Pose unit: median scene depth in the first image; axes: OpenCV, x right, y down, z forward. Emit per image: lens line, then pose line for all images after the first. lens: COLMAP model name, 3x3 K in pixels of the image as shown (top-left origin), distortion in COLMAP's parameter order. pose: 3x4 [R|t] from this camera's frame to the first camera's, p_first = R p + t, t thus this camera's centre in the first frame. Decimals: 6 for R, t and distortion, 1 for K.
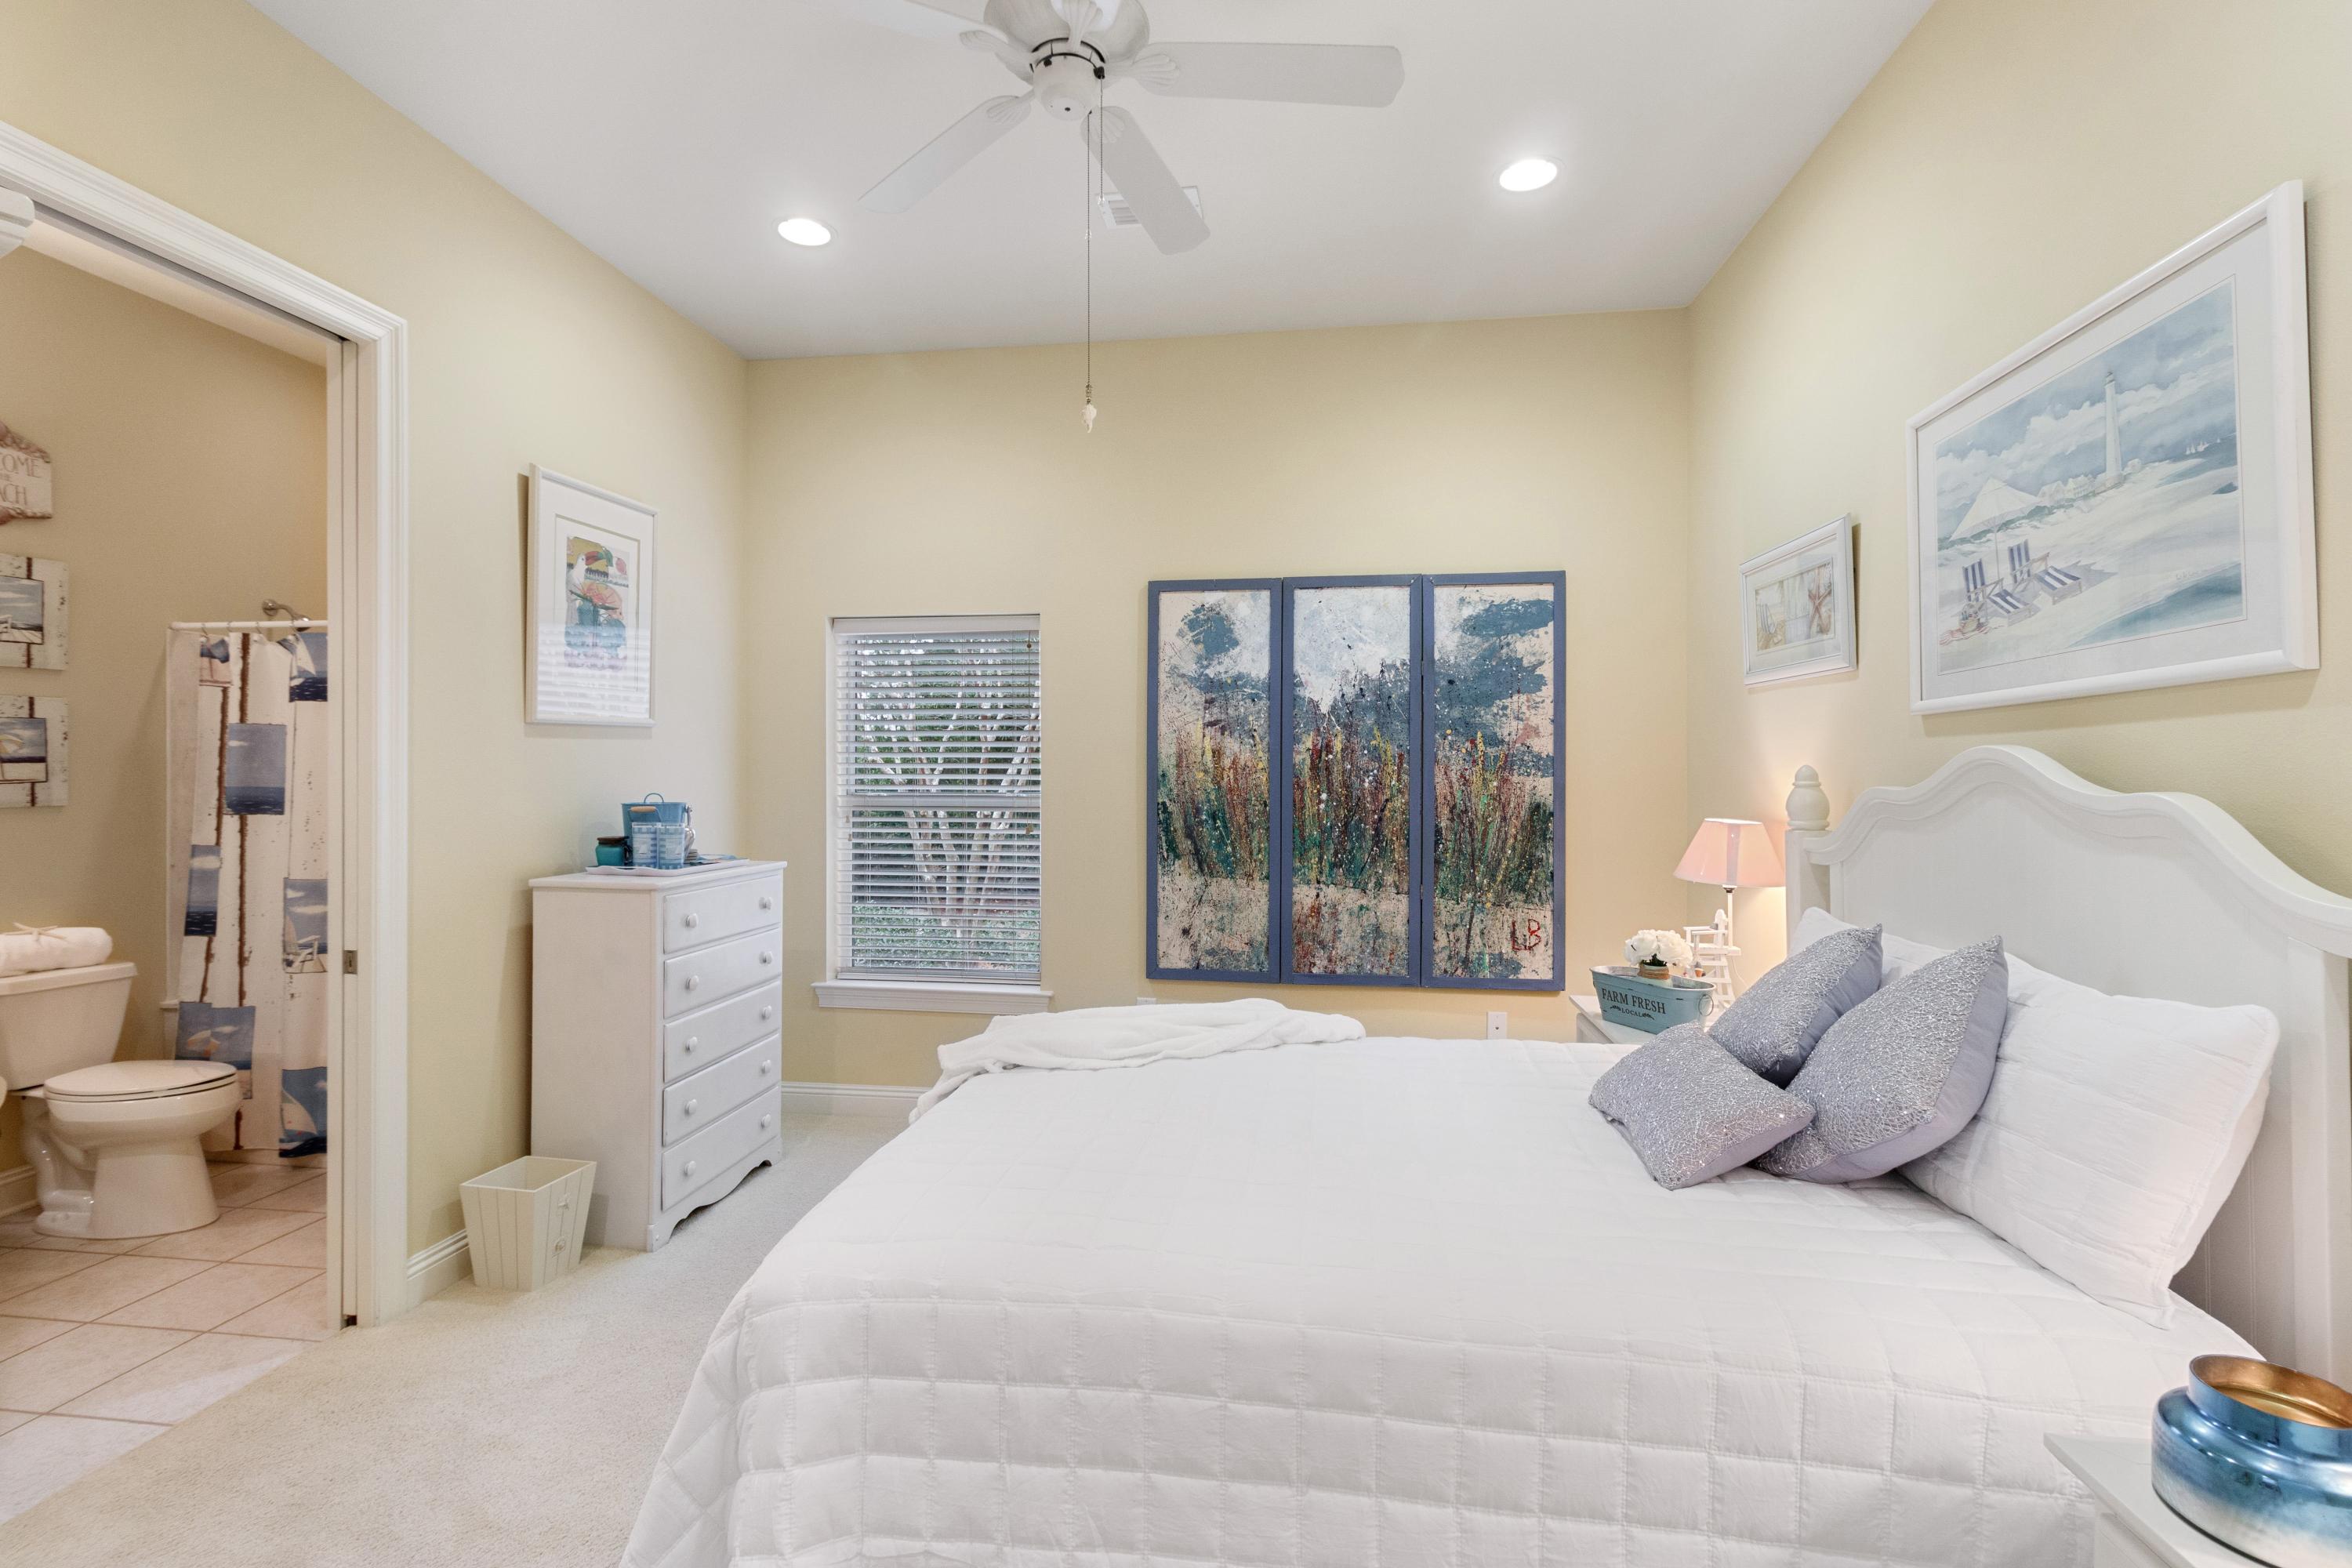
lens RADIAL K [[1091.3, 0, 1172.9], [0, 1091.3, 770.1], [0, 0, 1]] dist [0.002363, 0.000408]
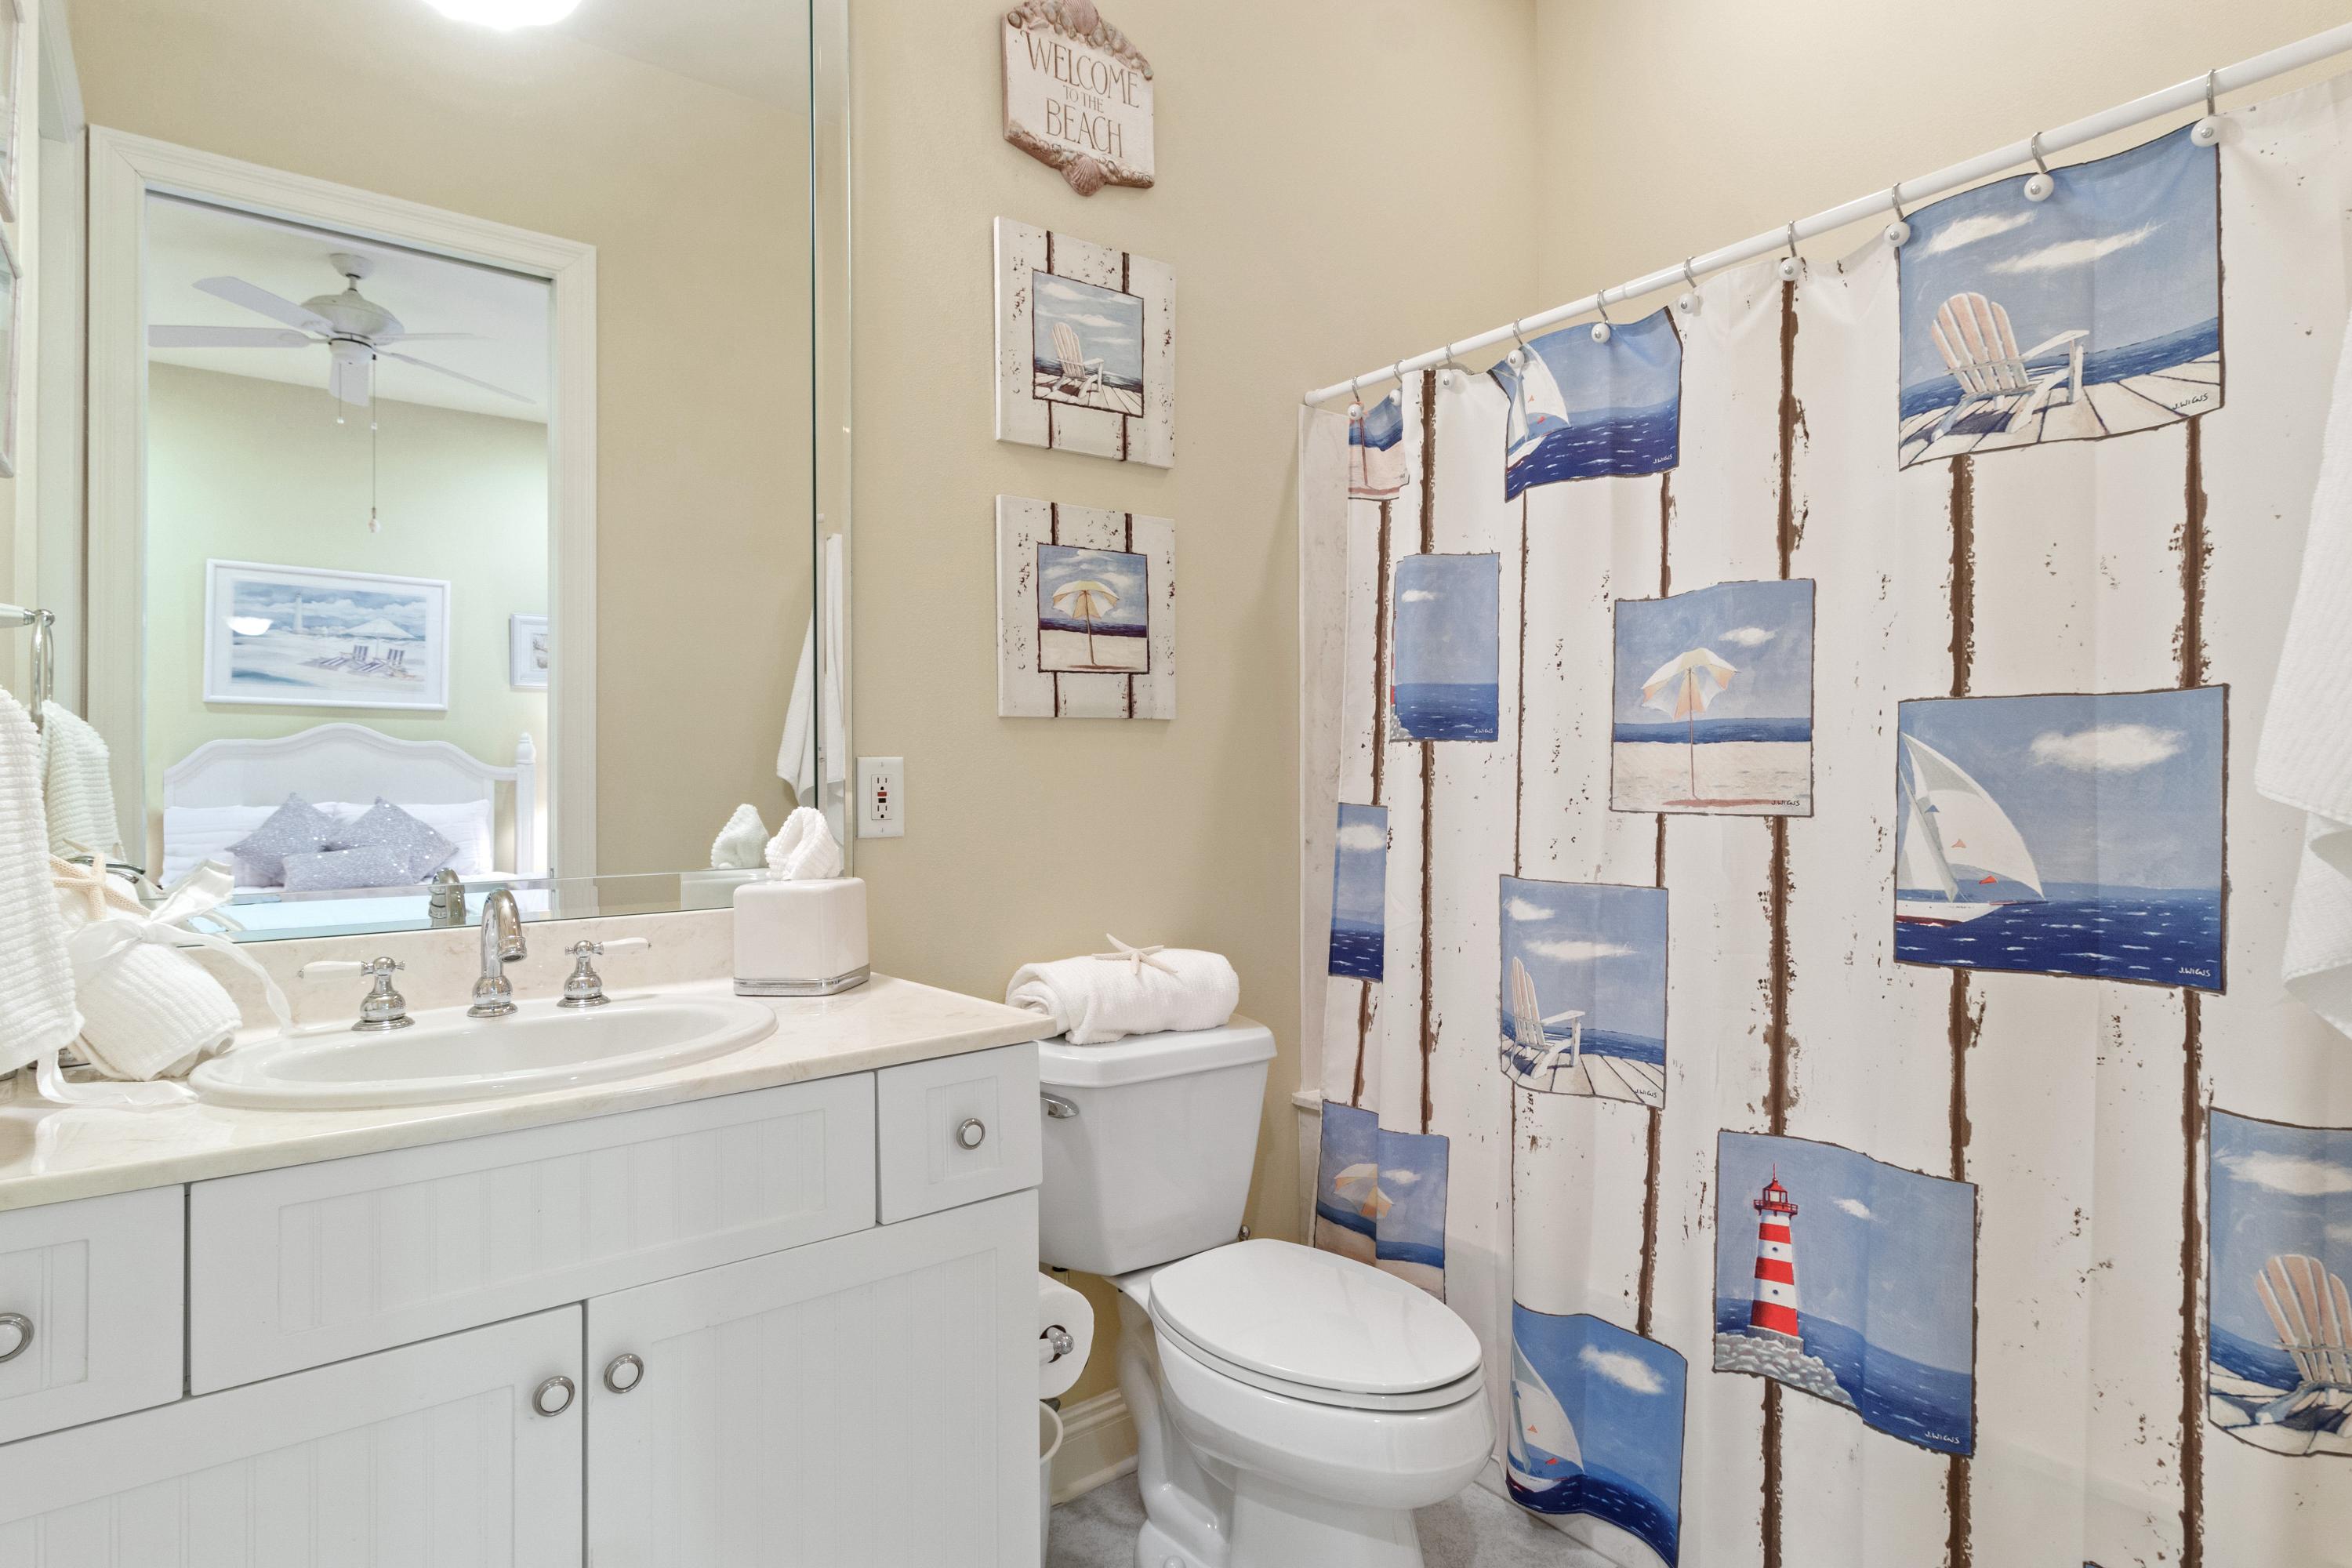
lens RADIAL K [[1144.3, 0, 1170.4], [0, 1144.3, 771.9], [0, 0, 1]] dist [-0.000895, -0.002399]
pose [[0.720779, -0.008865, -0.693108, -0.579619], [0.002405, 0.999944, -0.010289, 0.059658], [0.693161, 0.005749, 0.720760, 0.552959]]
